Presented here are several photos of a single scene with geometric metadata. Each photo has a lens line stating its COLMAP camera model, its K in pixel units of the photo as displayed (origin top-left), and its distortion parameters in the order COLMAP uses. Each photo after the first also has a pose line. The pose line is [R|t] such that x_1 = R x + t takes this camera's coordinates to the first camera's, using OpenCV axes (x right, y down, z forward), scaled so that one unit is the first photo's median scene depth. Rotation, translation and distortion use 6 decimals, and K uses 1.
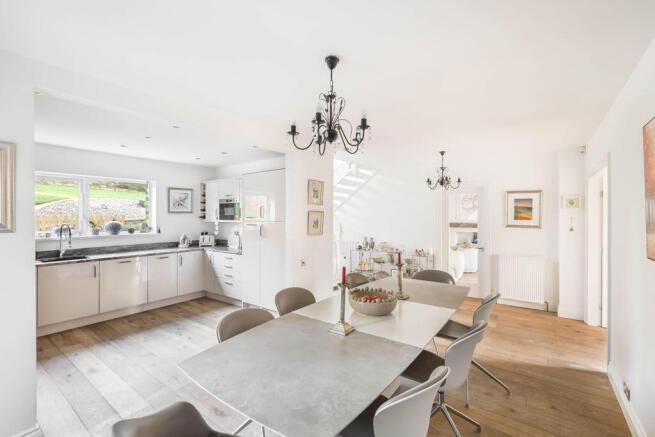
lens RADIAL K [[287.2, 0, 319.1], [0, 287.2, 216.4], [0, 0, 1]] dist [-0.001856, 0.000169]
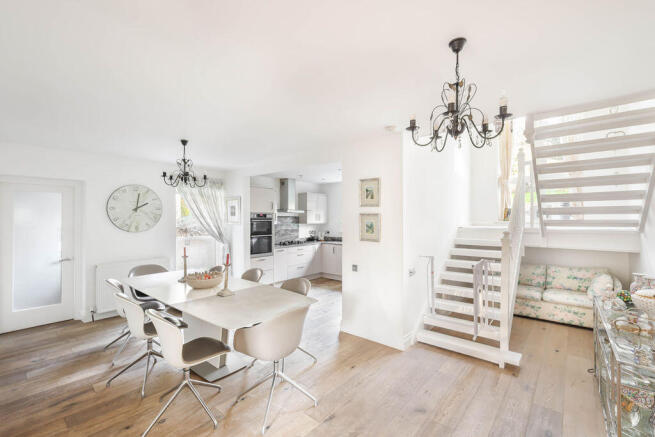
lens RADIAL K [[287.2, 0, 319.1], [0, 287.2, 216.4], [0, 0, 1]] dist [-0.001856, 0.000169]
pose [[-0.082213, -0.008285, -0.996580, 0.670305], [-0.001869, 0.999965, -0.008159, -0.002372], [0.996613, 0.001191, -0.082225, 0.693534]]
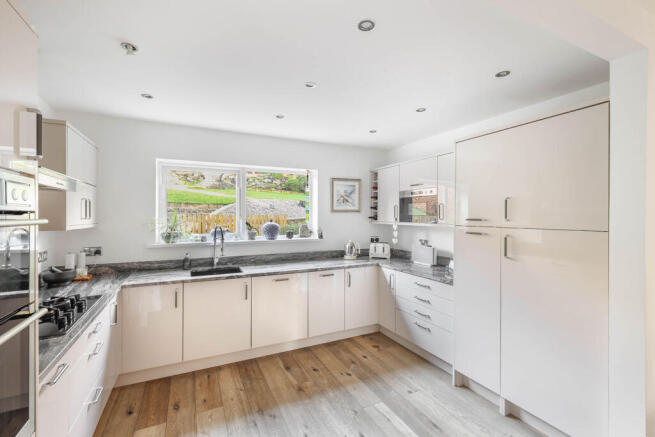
lens RADIAL K [[287.2, 0, 319.1], [0, 287.2, 216.4], [0, 0, 1]] dist [-0.001856, 0.000169]
pose [[0.880790, 0.004904, -0.473482, -0.207457], [-0.004802, 0.999987, 0.001423, -0.001010], [0.473483, 0.001020, 0.880803, 0.336882]]
